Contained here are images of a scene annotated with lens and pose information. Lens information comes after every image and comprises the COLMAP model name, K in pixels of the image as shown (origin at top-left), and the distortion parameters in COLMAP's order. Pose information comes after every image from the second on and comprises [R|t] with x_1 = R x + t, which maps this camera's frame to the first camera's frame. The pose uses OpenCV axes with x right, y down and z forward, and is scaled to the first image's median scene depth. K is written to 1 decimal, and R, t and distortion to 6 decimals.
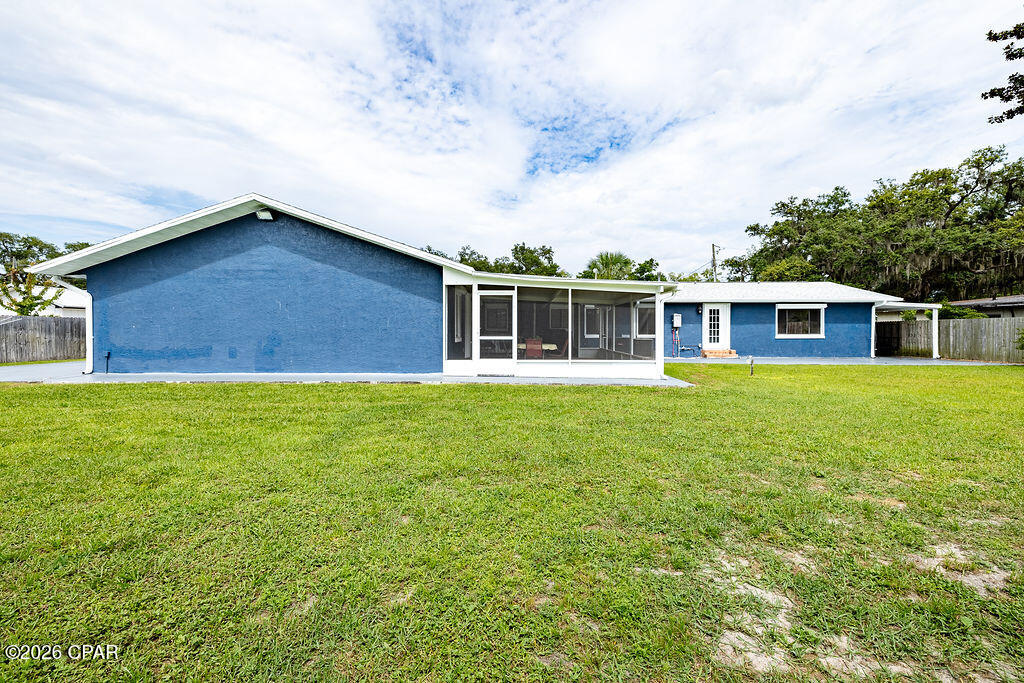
lens RADIAL K [[428.0, 0, 504.2], [0, 428.0, 338.1], [0, 0, 1]] dist [0.005897, -0.001480]
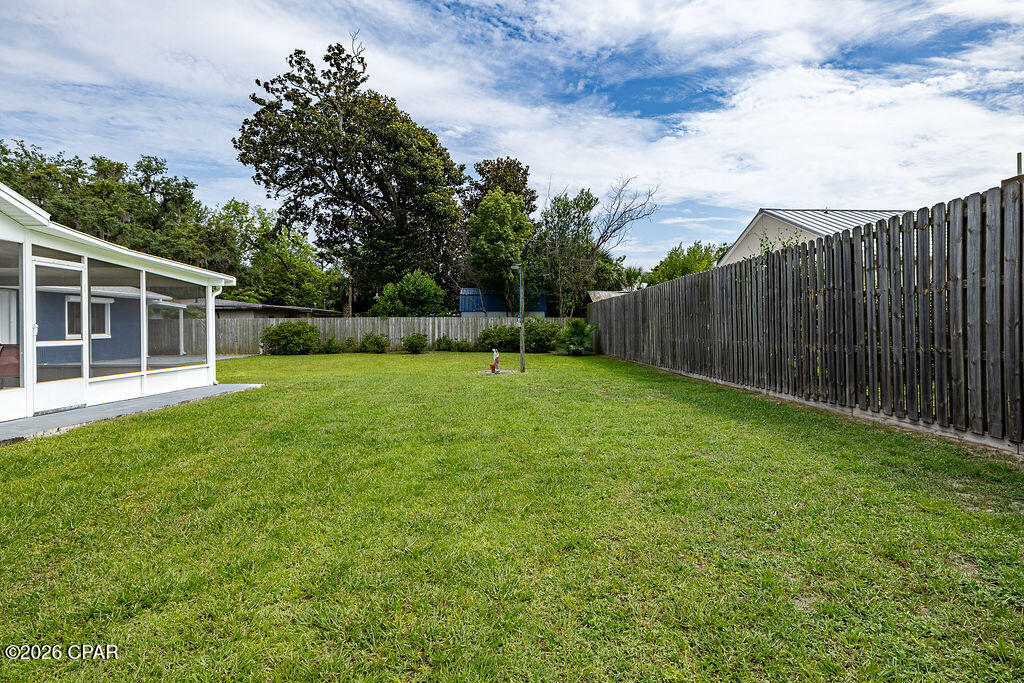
lens RADIAL K [[559.4, 0, 533.0], [0, 559.4, 330.7], [0, 0, 1]] dist [-0.006138, -0.000103]
pose [[-0.069465, -0.005797, 0.997568, -0.420884], [0.021675, 0.999738, 0.007319, -0.004567], [-0.997349, 0.022131, -0.069322, 0.225055]]
